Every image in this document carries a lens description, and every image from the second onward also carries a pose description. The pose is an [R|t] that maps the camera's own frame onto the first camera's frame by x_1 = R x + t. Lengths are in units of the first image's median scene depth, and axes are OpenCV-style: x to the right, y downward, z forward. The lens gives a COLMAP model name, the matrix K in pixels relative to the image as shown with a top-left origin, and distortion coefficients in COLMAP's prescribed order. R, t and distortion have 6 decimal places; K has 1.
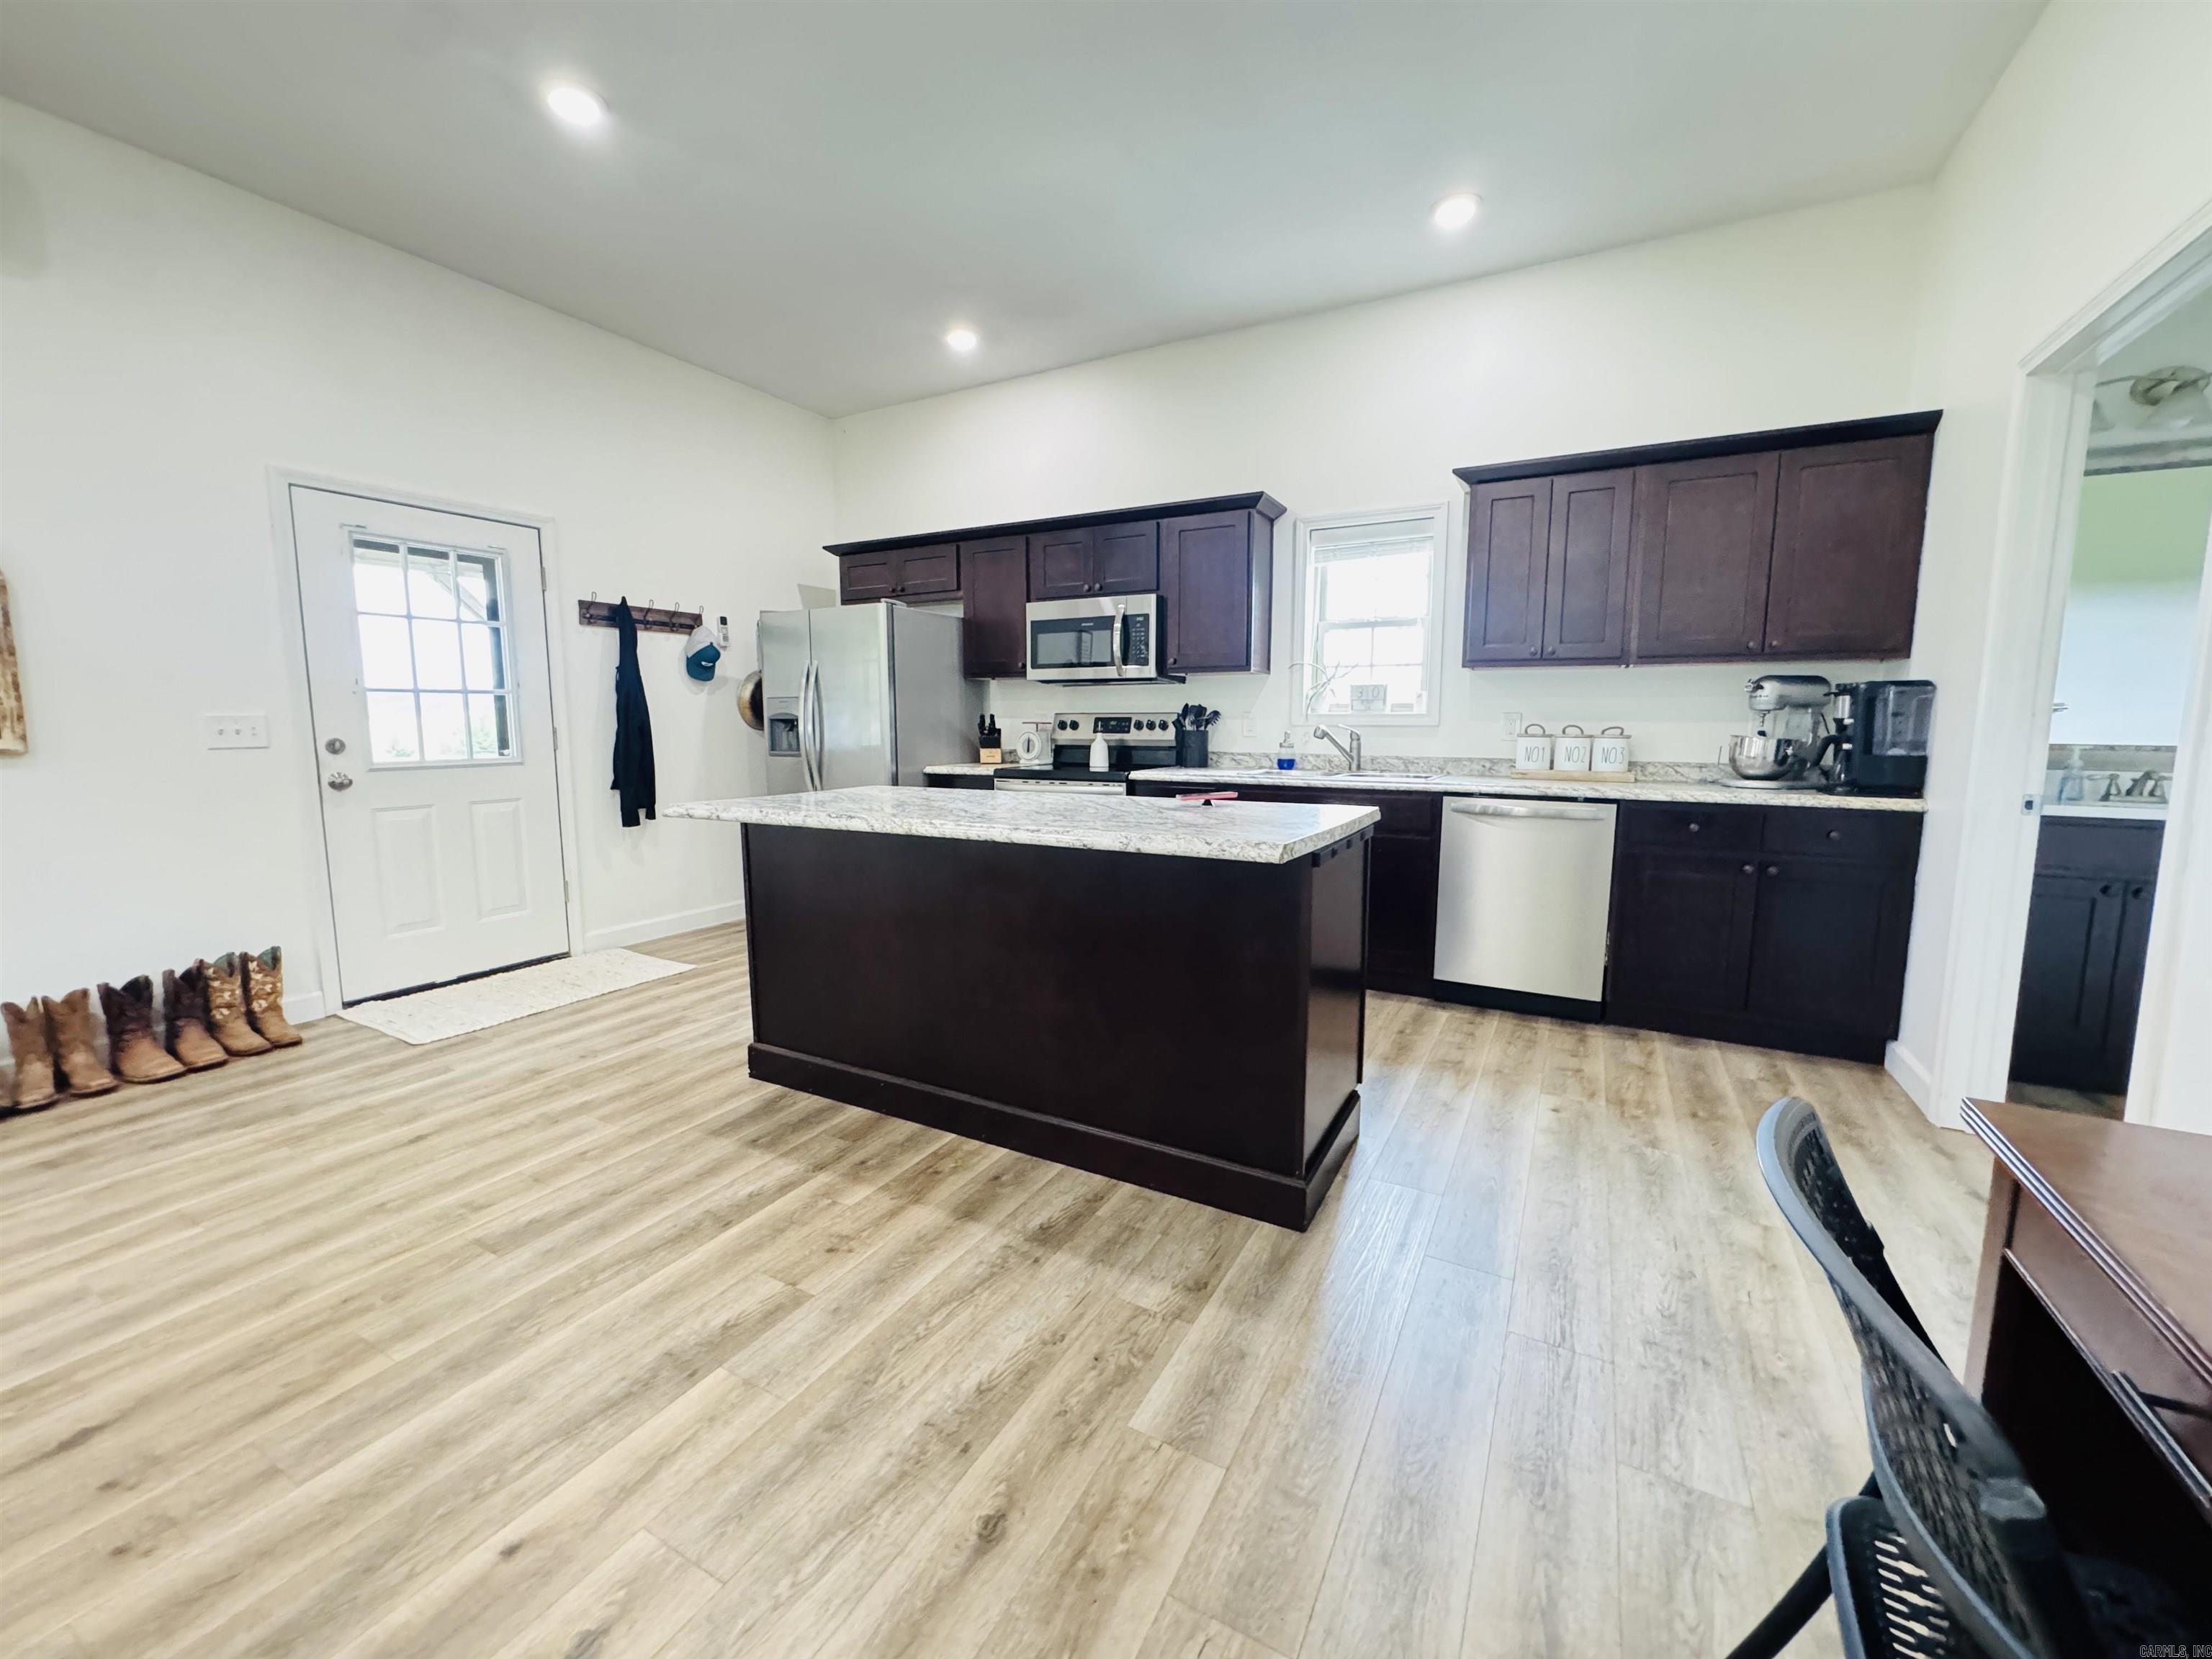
lens RADIAL K [[884.7, 0, 1108.3], [0, 884.7, 818.2], [0, 0, 1]] dist [-0.000550, -0.000312]
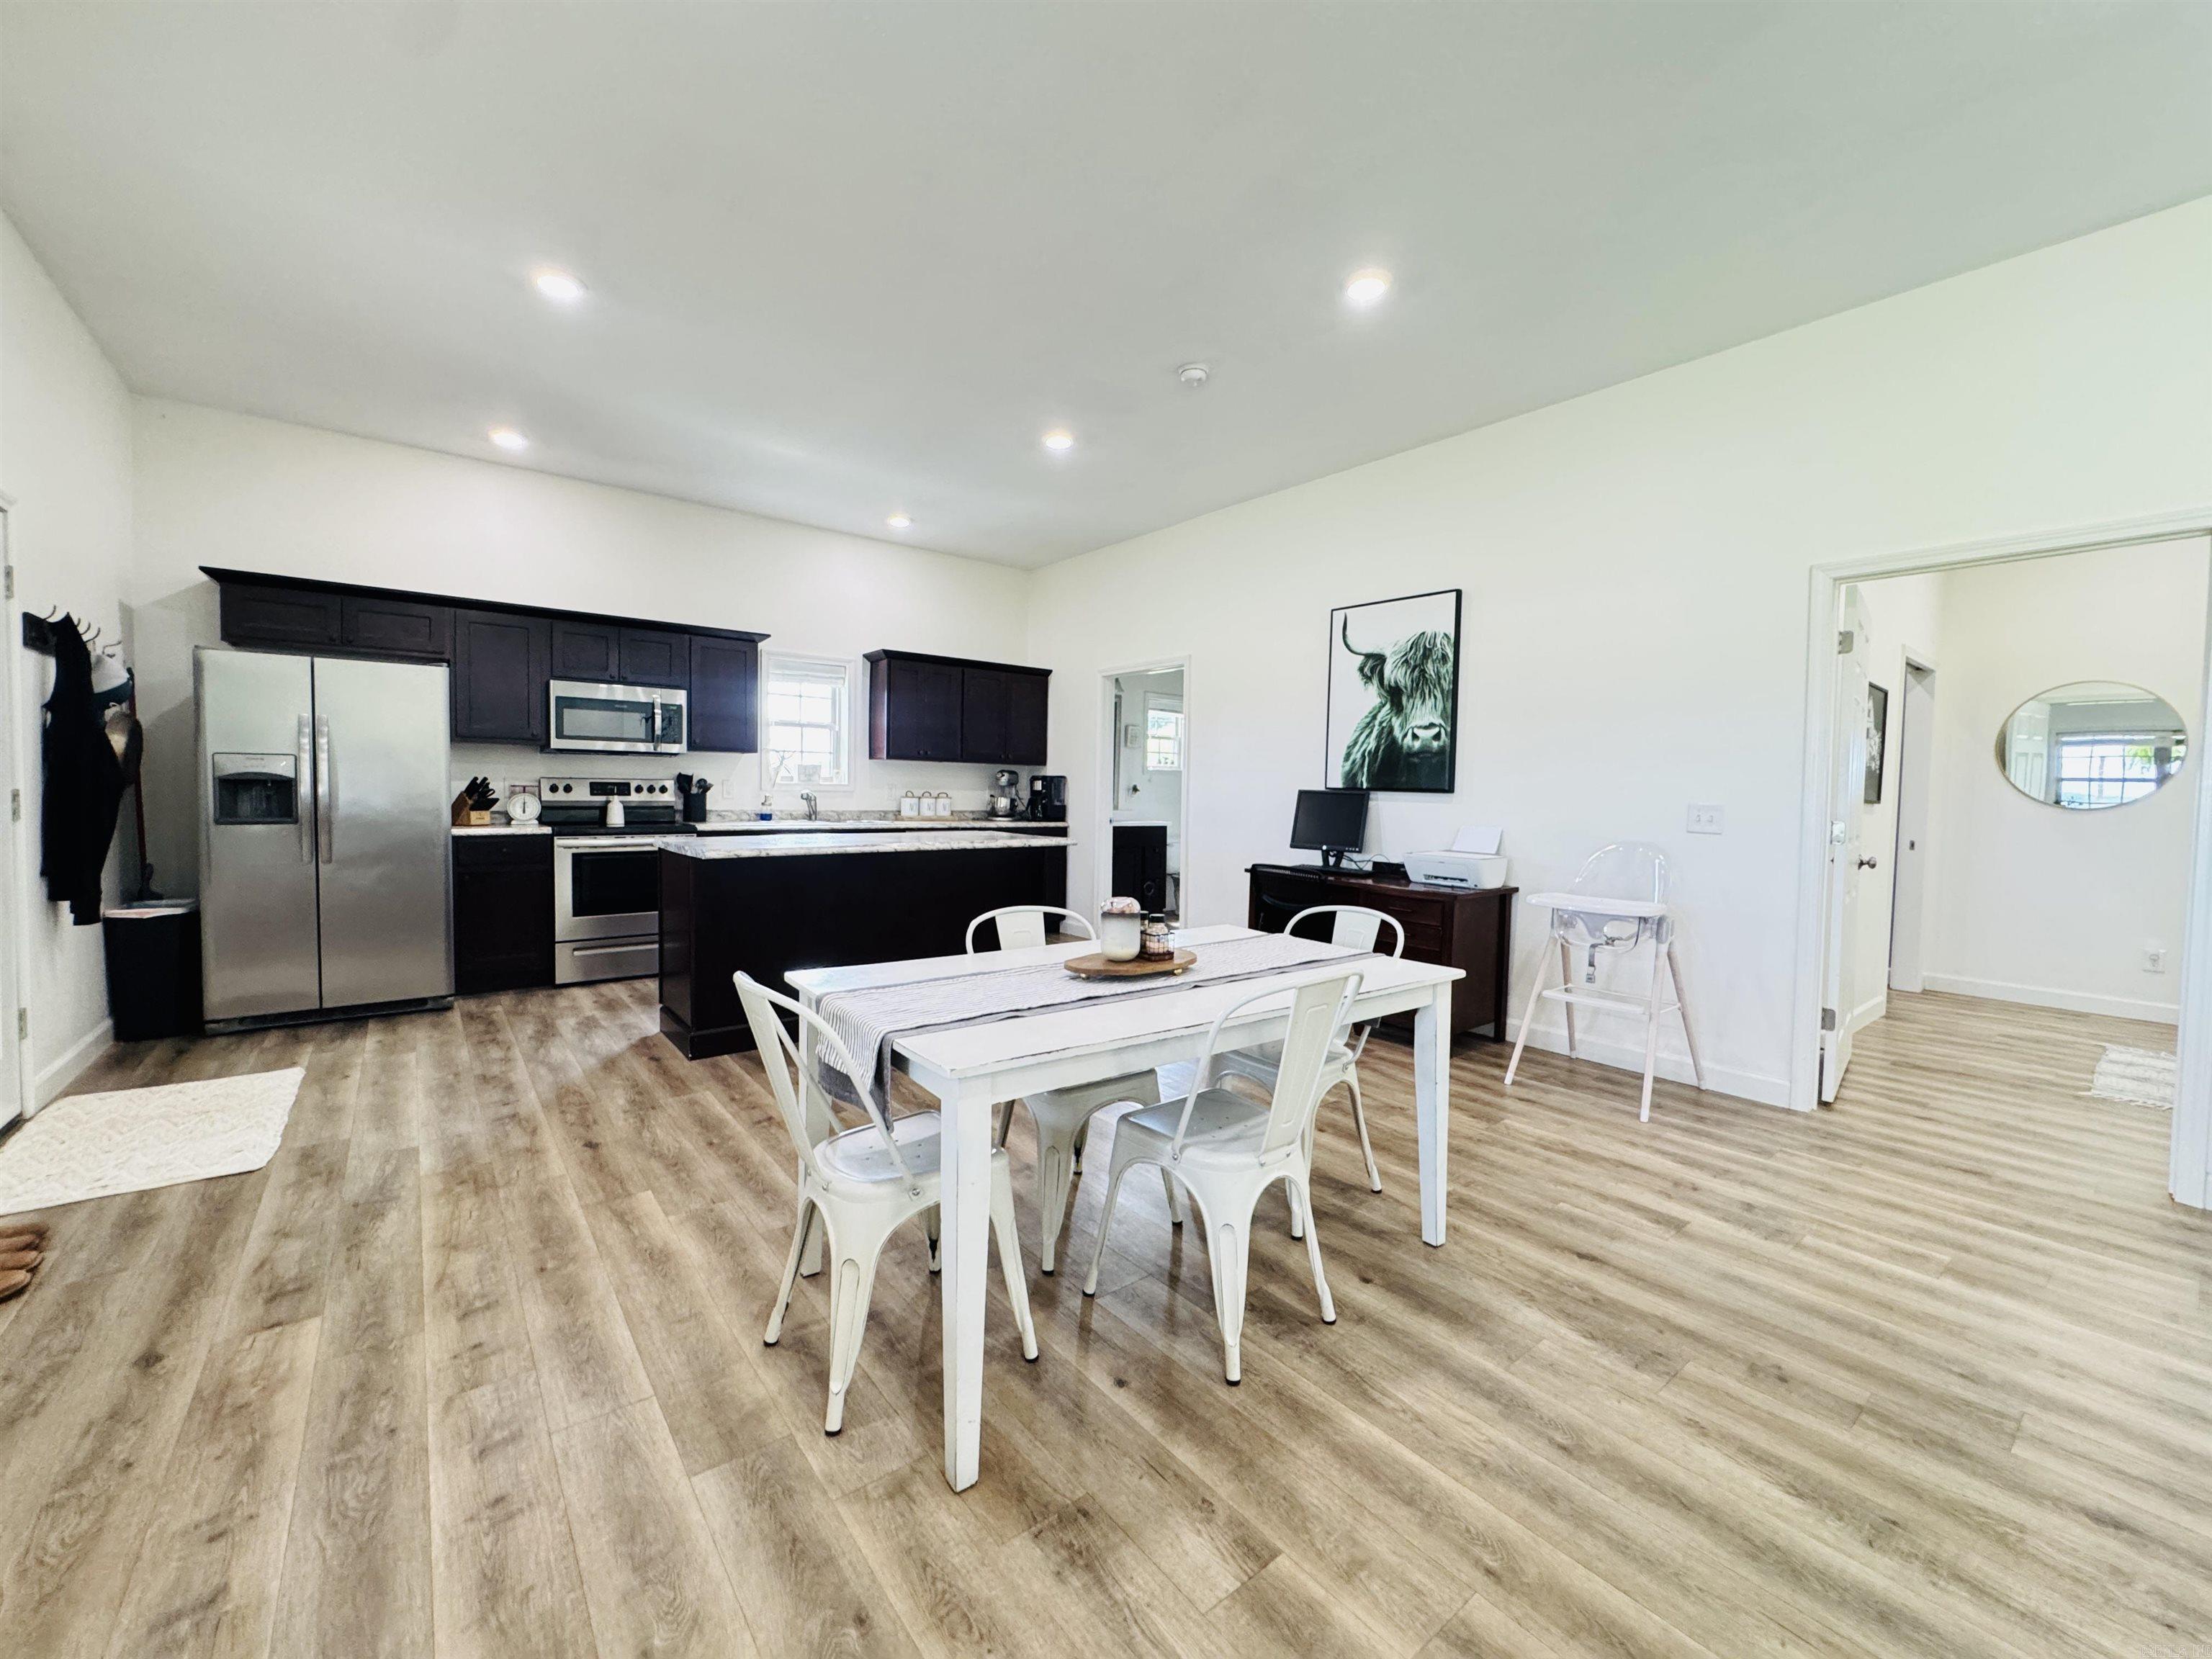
lens RADIAL K [[884.7, 0, 1105.8], [0, 884.7, 826.2], [0, 0, 1]] dist [-0.000550, -0.000312]
pose [[0.387262, -0.033907, 0.921346, -1.194275], [0.082256, 0.996609, 0.002102, -0.005299], [-0.918293, 0.074972, 0.388738, -0.089937]]
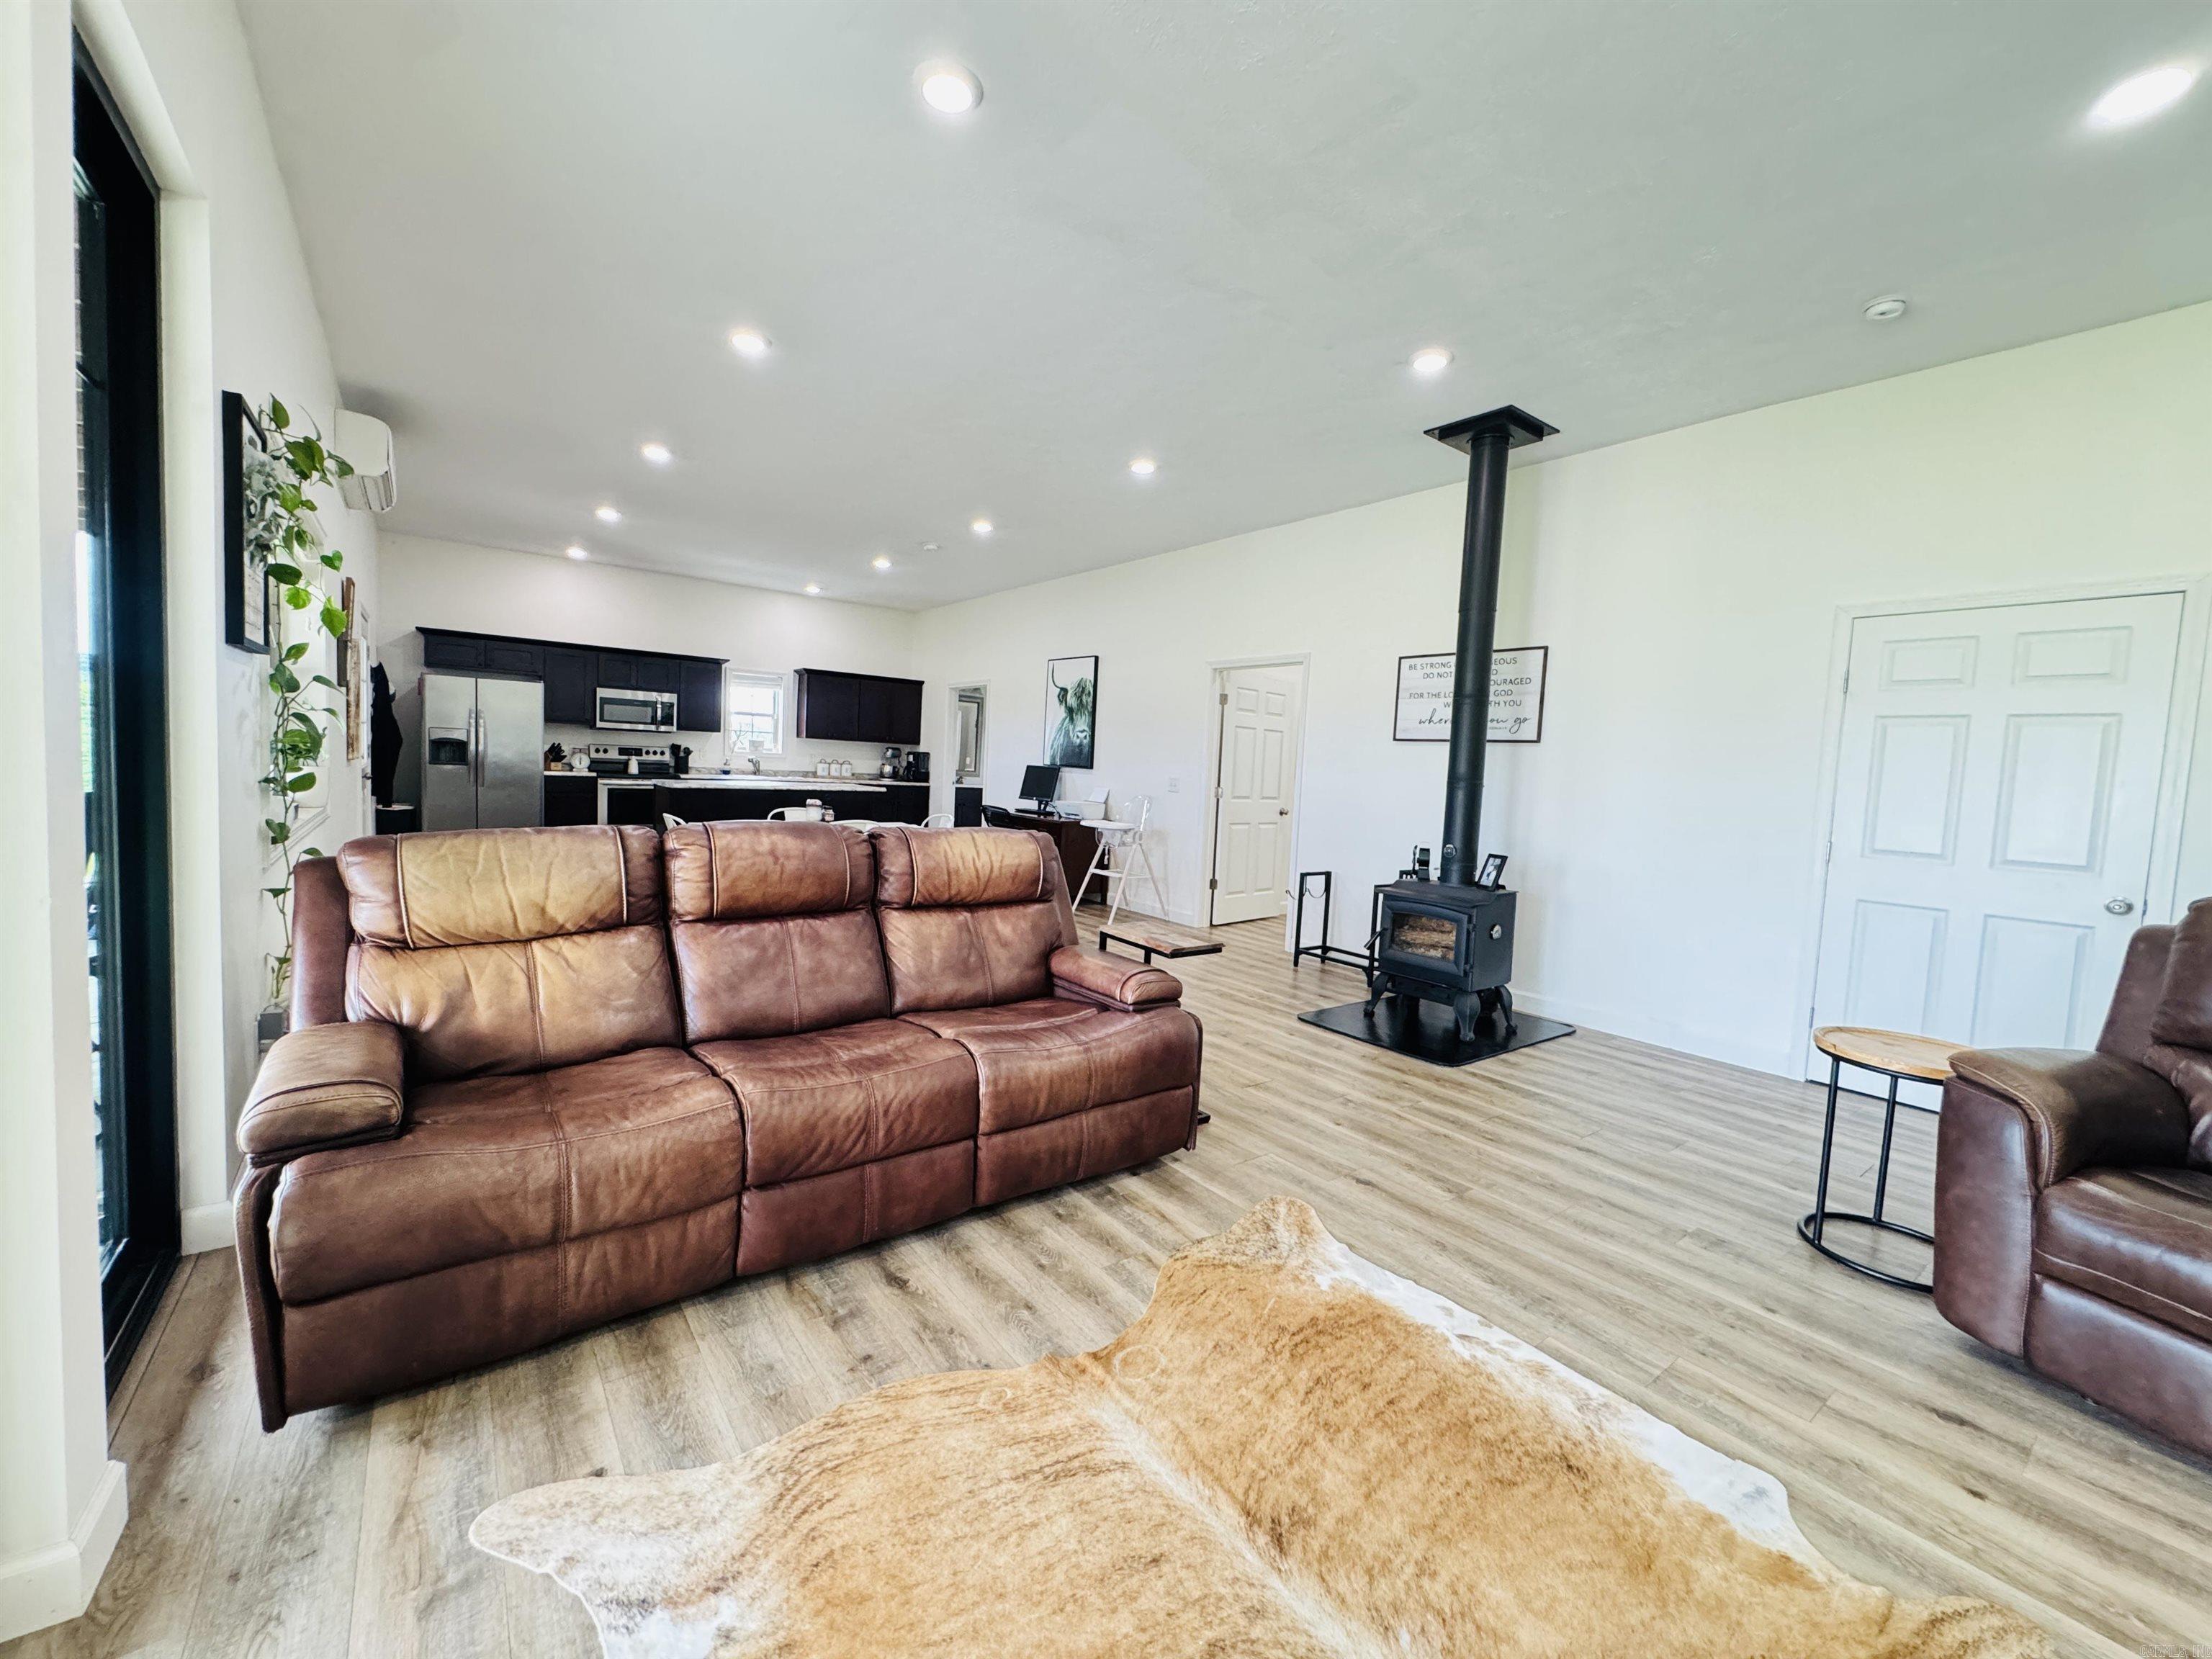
lens RADIAL K [[884.7, 0, 1108.2], [0, 884.7, 827.5], [0, 0, 1]] dist [-0.000550, -0.000312]
pose [[0.411653, -0.045969, 0.910181, -1.961998], [0.049141, 0.998394, 0.028199, 0.087000], [-0.910015, 0.033119, 0.413251, -1.124013]]
